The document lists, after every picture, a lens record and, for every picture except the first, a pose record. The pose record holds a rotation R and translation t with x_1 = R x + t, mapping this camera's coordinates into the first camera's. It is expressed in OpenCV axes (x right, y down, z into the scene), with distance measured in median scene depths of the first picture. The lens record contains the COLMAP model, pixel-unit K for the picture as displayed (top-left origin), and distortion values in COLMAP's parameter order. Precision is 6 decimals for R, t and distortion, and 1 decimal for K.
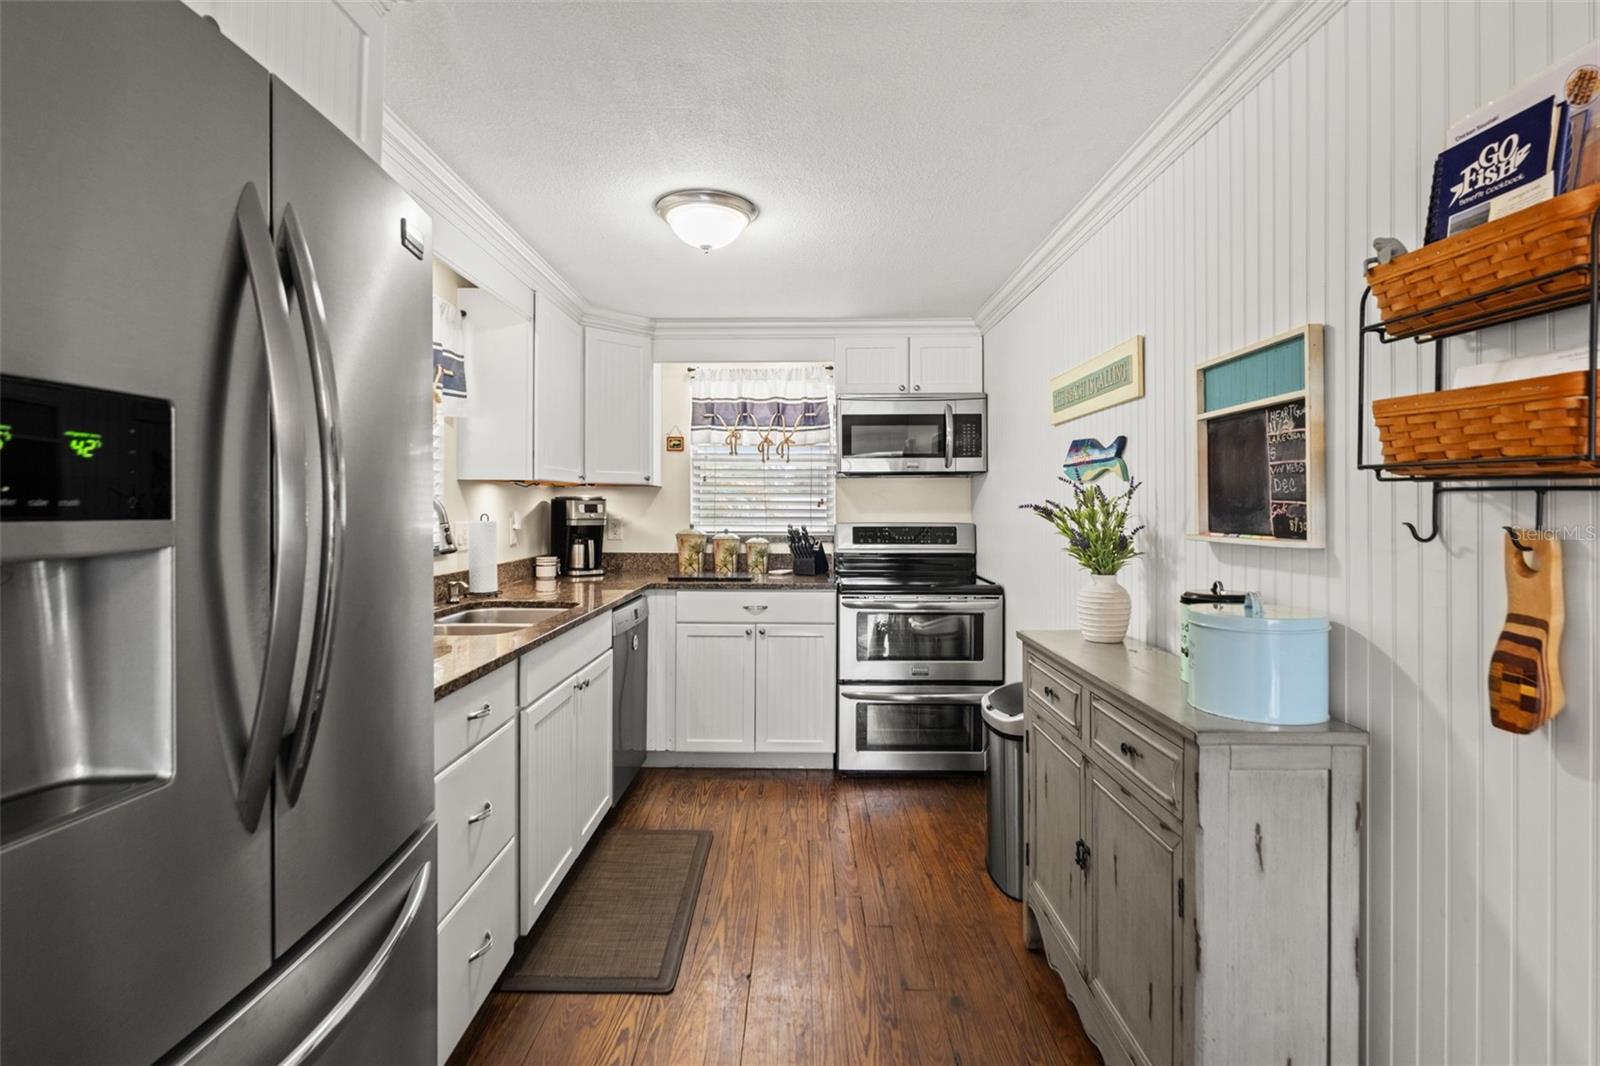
lens RADIAL K [[804.2, 0, 794.0], [0, 804.2, 505.6], [0, 0, 1]] dist [0.013402, -0.000963]
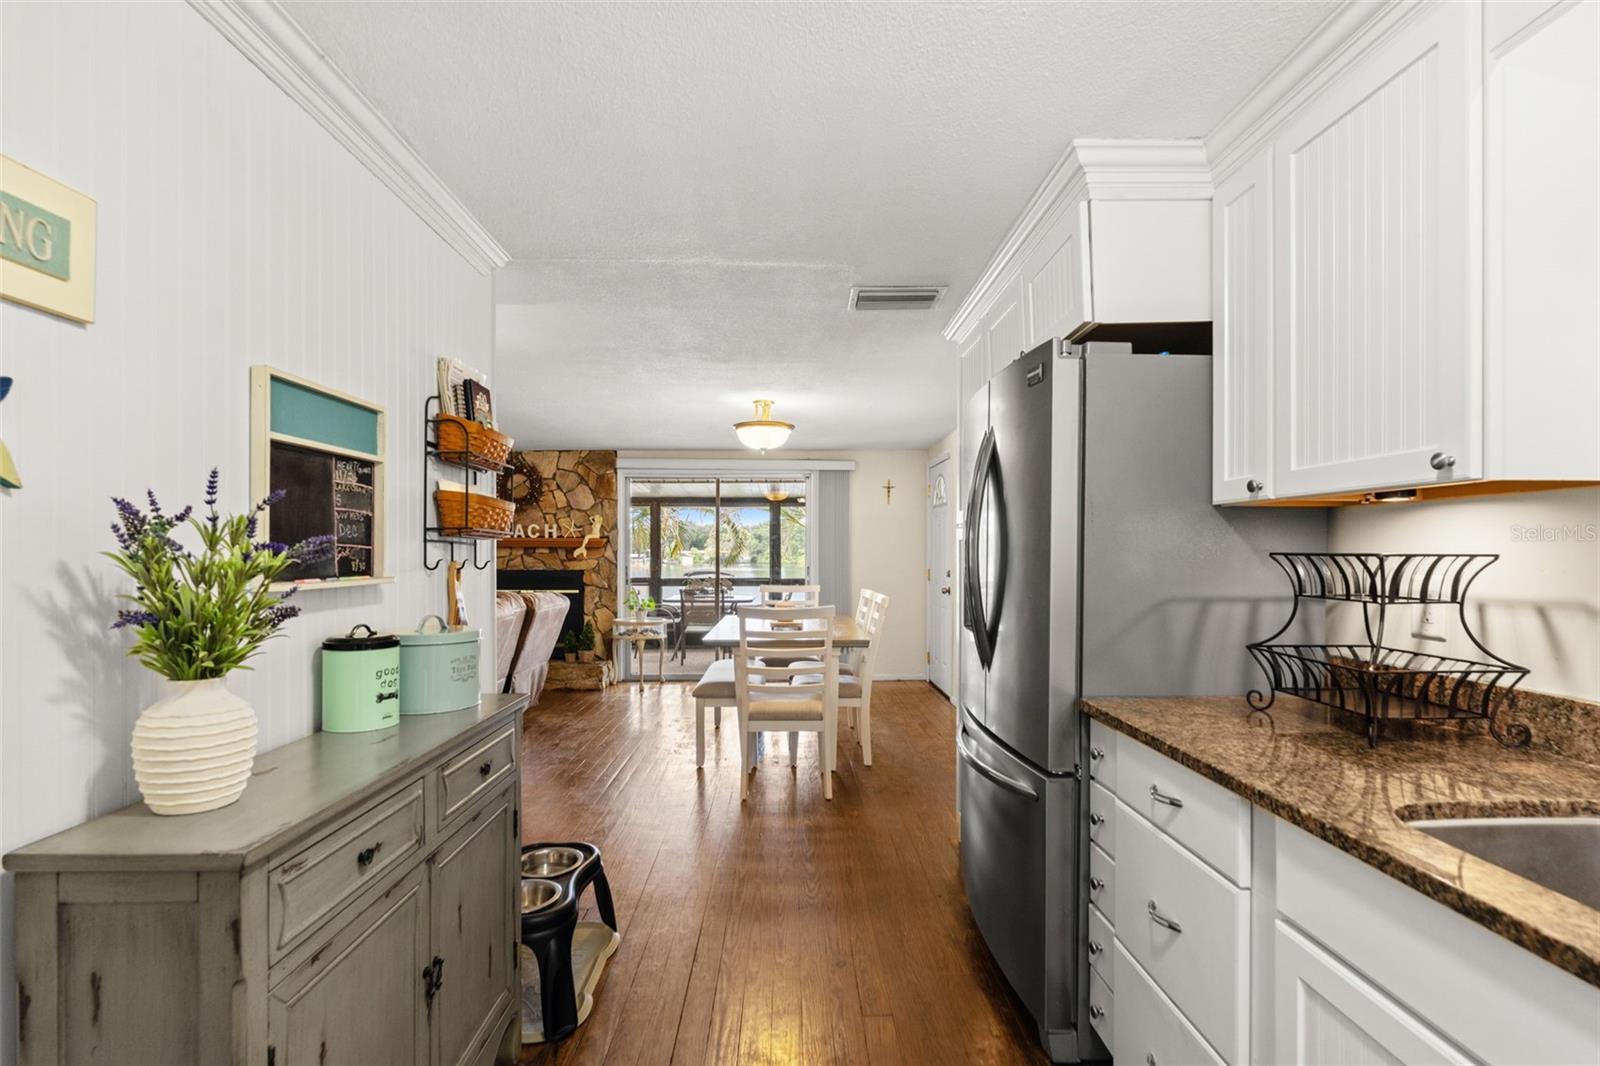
lens RADIAL K [[804.2, 0, 800.7], [0, 804.2, 541.8], [0, 0, 1]] dist [0.013402, -0.000963]
pose [[-0.999571, 0.000552, -0.029280, 0.004982], [0.000795, 0.999965, -0.008279, 0.000096], [0.029274, -0.008299, -0.999537, 0.802264]]
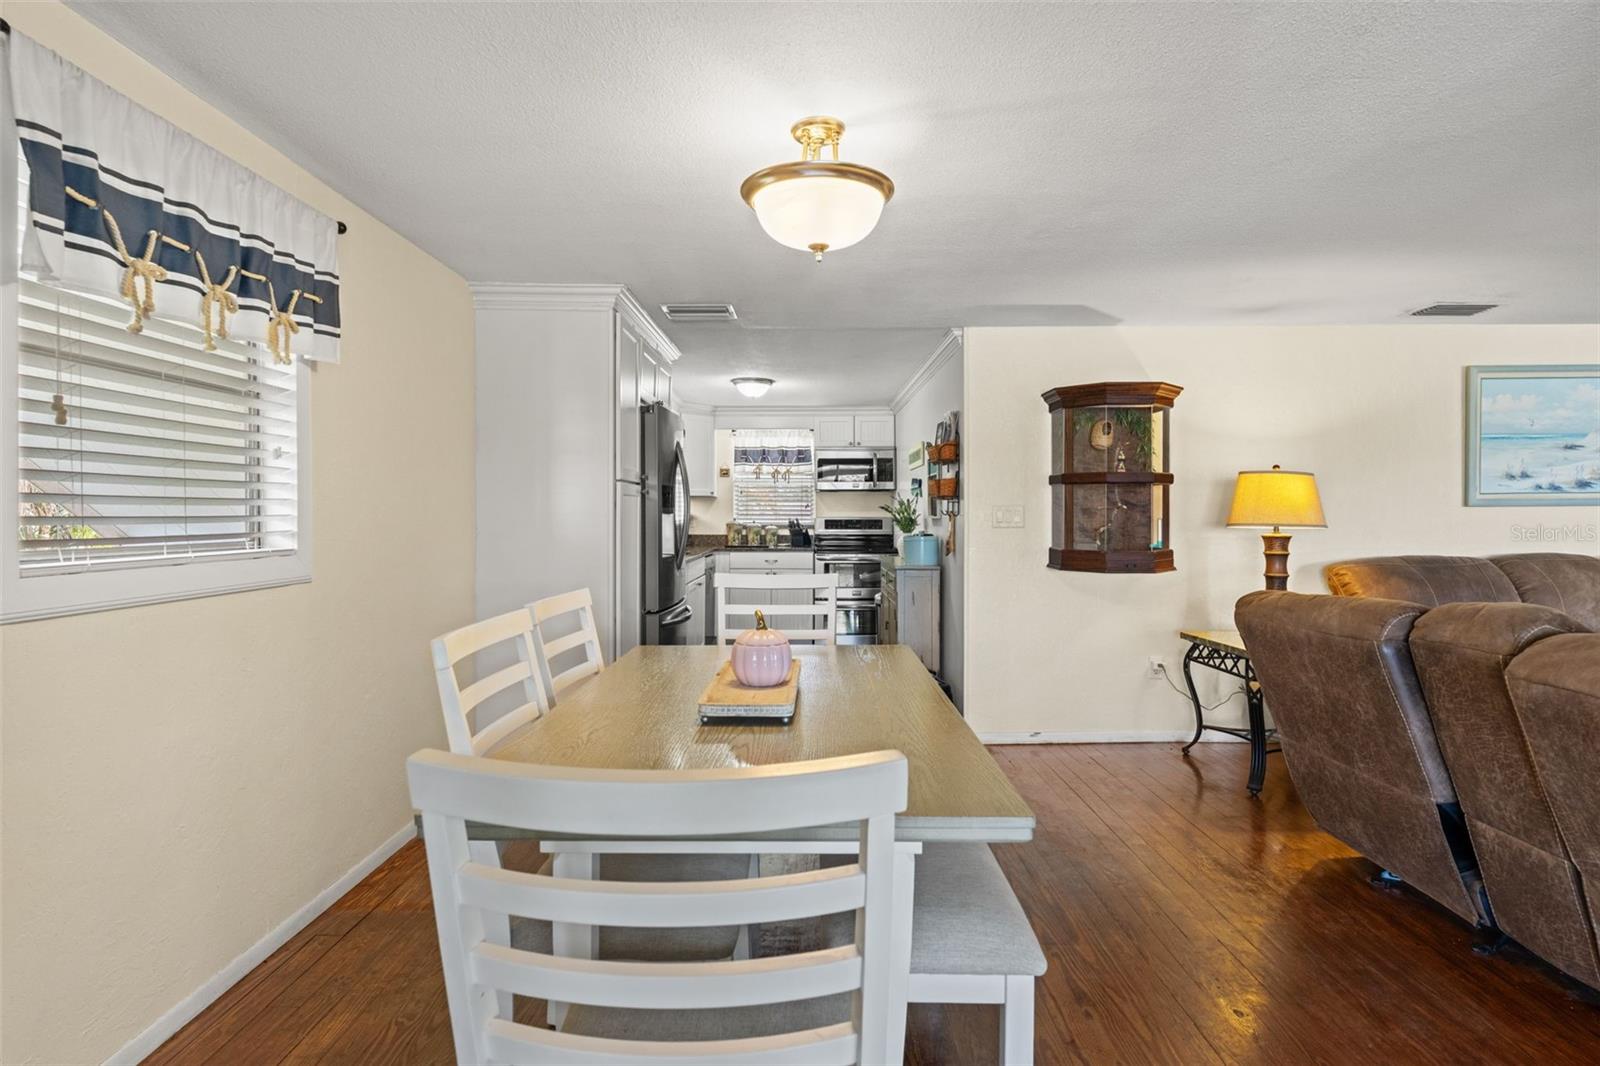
lens RADIAL K [[804.2, 0, 793.0], [0, 804.2, 525.0], [0, 0, 1]] dist [0.013402, -0.000963]
pose [[0.999971, 0.000564, -0.007646, 0.017822], [-0.000425, 0.999835, 0.018182, 0.006387], [0.007655, -0.018178, 0.999805, -0.856918]]
